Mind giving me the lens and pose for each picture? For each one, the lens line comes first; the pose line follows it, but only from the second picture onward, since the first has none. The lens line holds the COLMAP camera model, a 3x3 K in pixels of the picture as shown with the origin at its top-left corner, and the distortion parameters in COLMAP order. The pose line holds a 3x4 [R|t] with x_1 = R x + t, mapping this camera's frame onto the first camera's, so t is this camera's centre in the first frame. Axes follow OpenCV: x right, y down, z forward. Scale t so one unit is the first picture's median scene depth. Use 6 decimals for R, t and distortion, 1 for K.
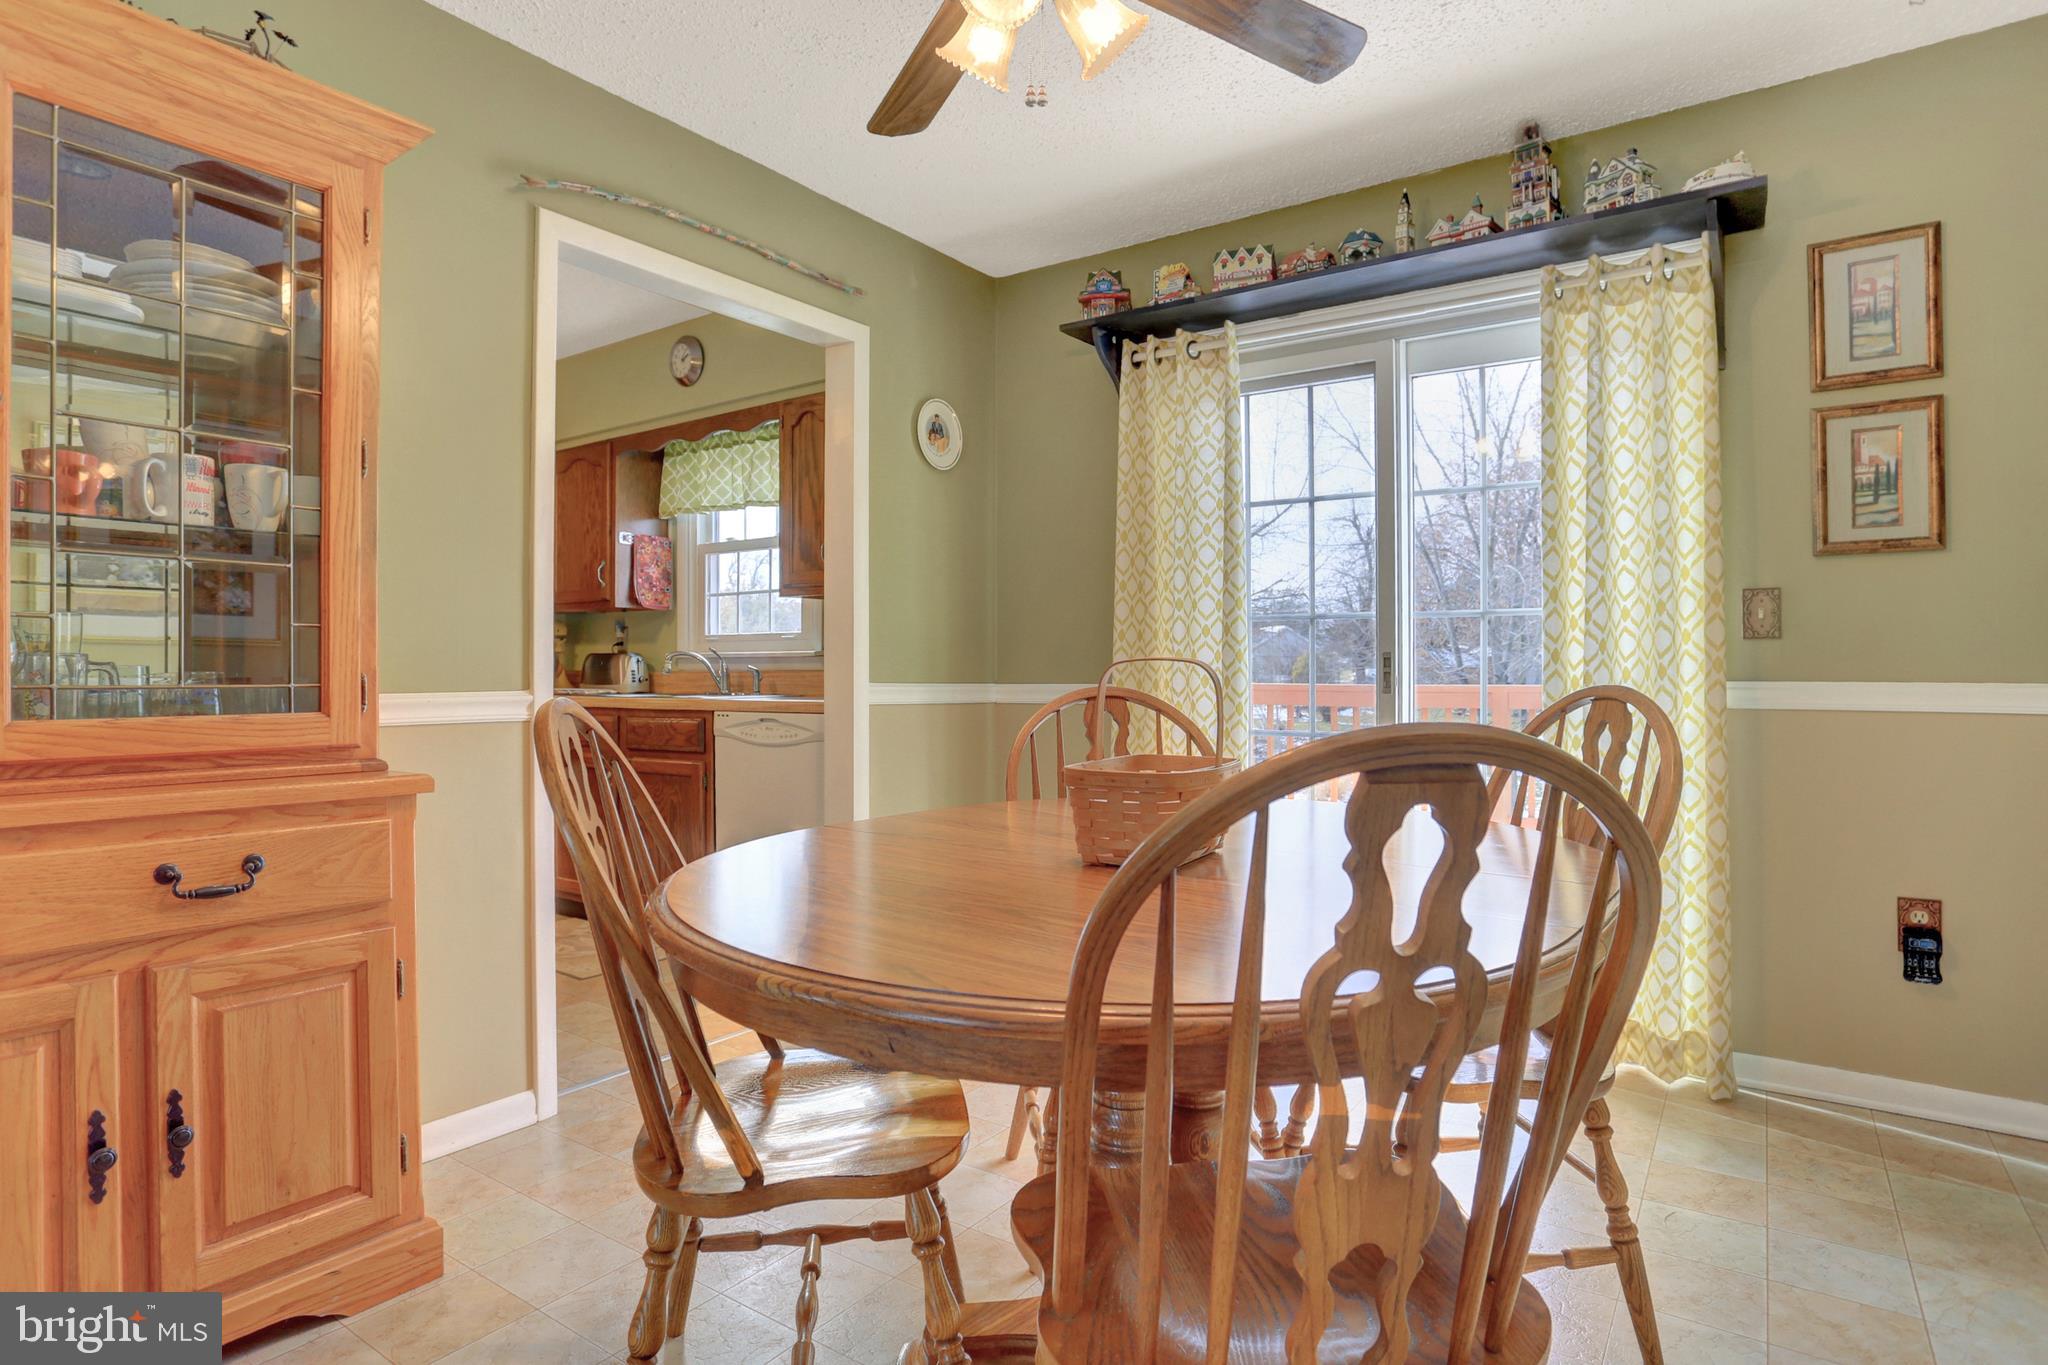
lens RADIAL K [[1088.3, 0, 1024.0], [0, 1088.3, 682.5], [0, 0, 1]] dist [-0.065870, 0.028689]
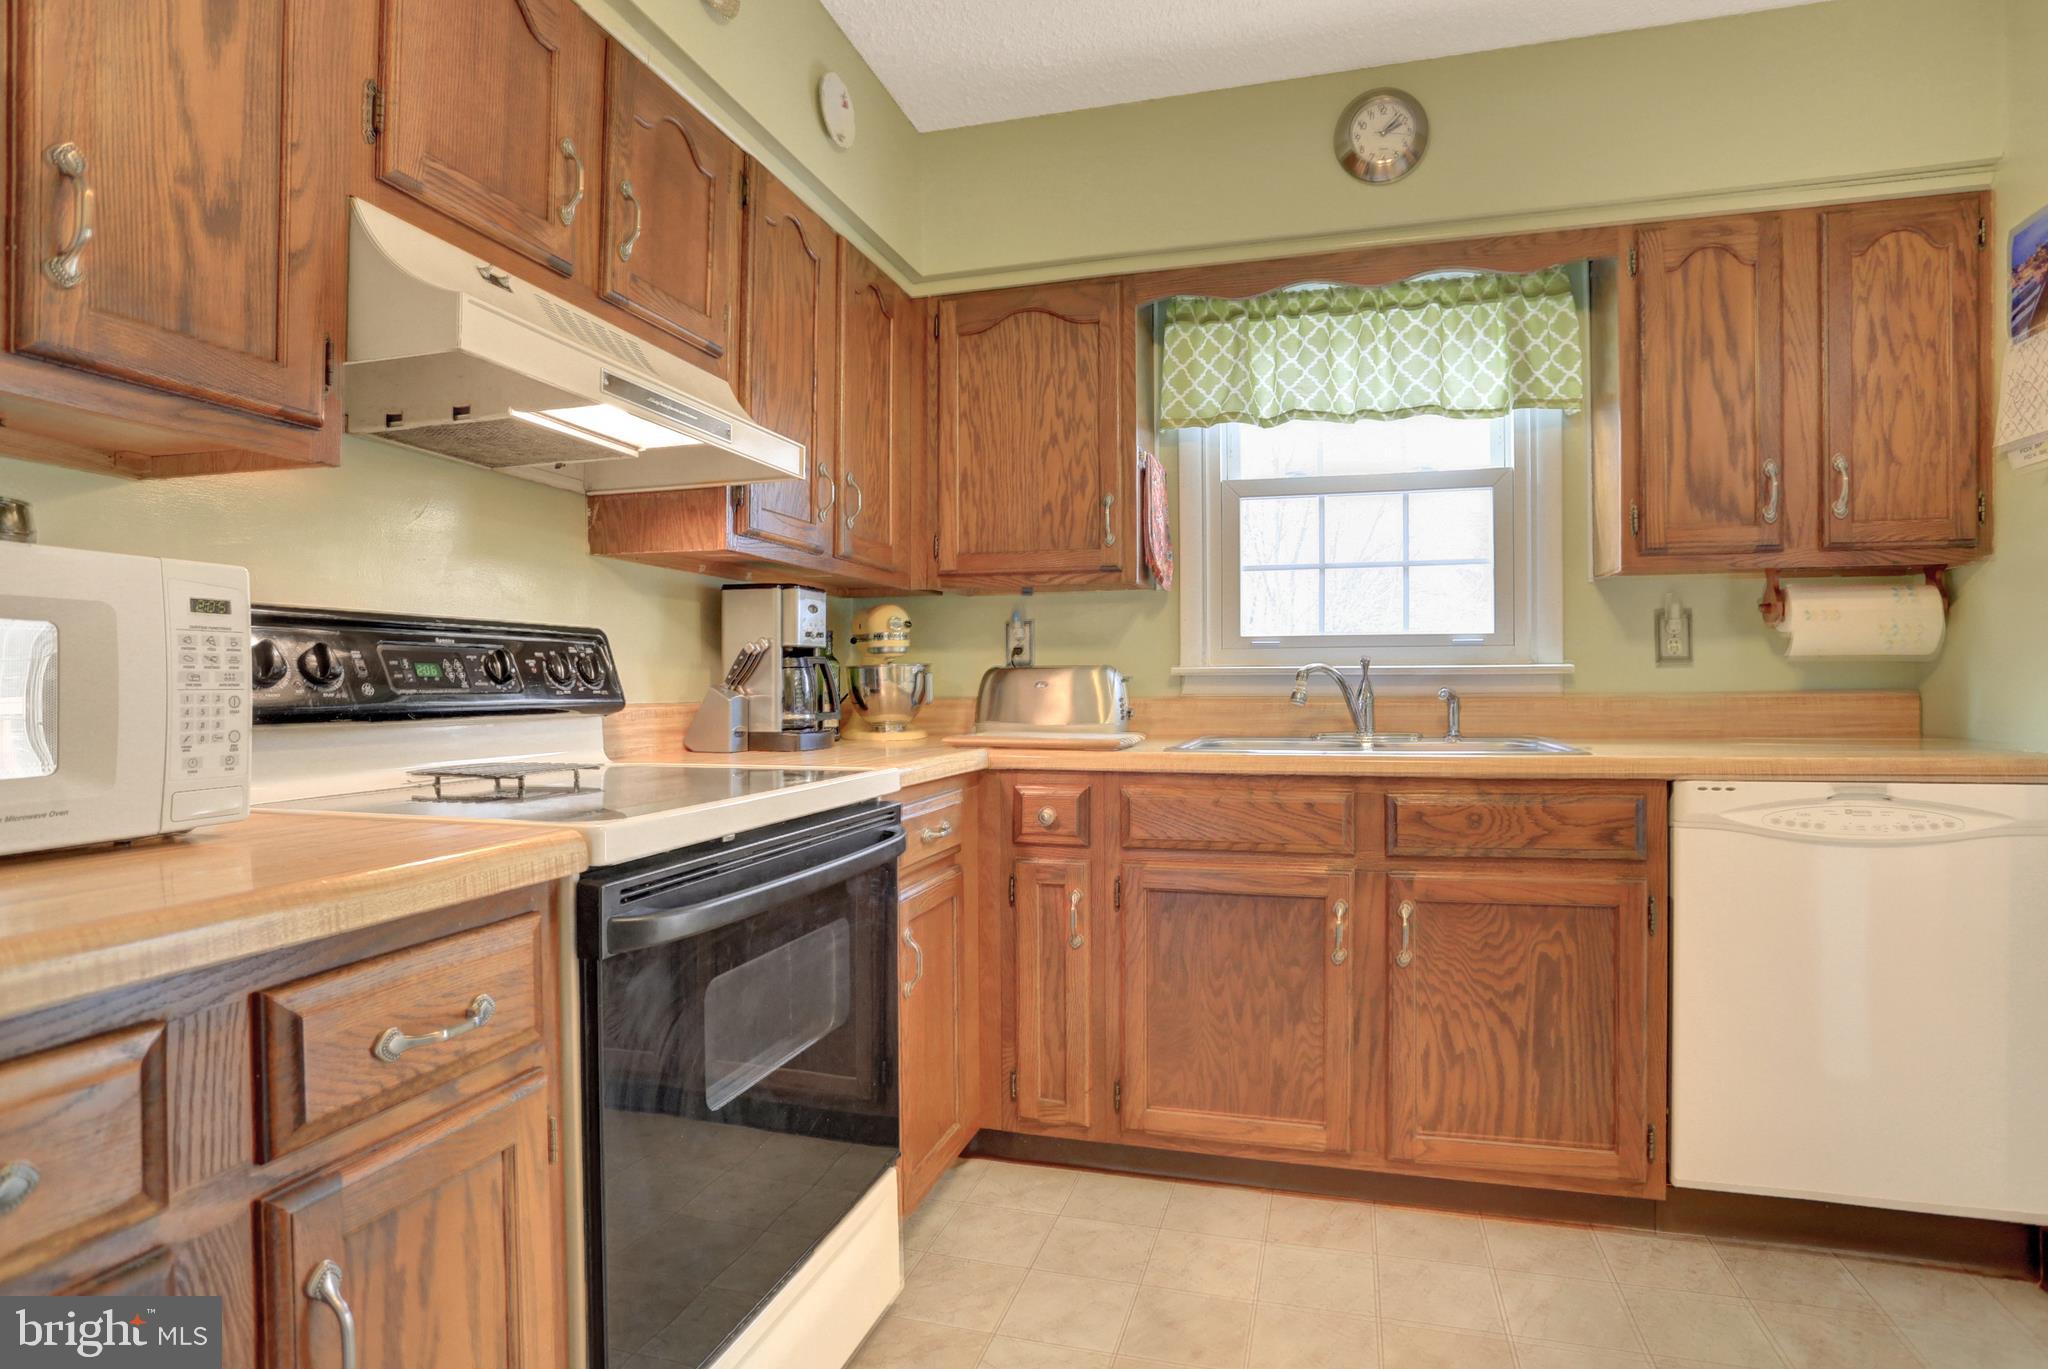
lens RADIAL K [[1088.3, 0, 1024.0], [0, 1088.3, 684.5], [0, 0, 1]] dist [-0.065870, 0.028689]
pose [[0.944320, -0.001933, 0.329024, -0.635016], [0.006016, 0.999917, -0.011394, -0.013552], [-0.328975, 0.012739, 0.944253, 0.520619]]
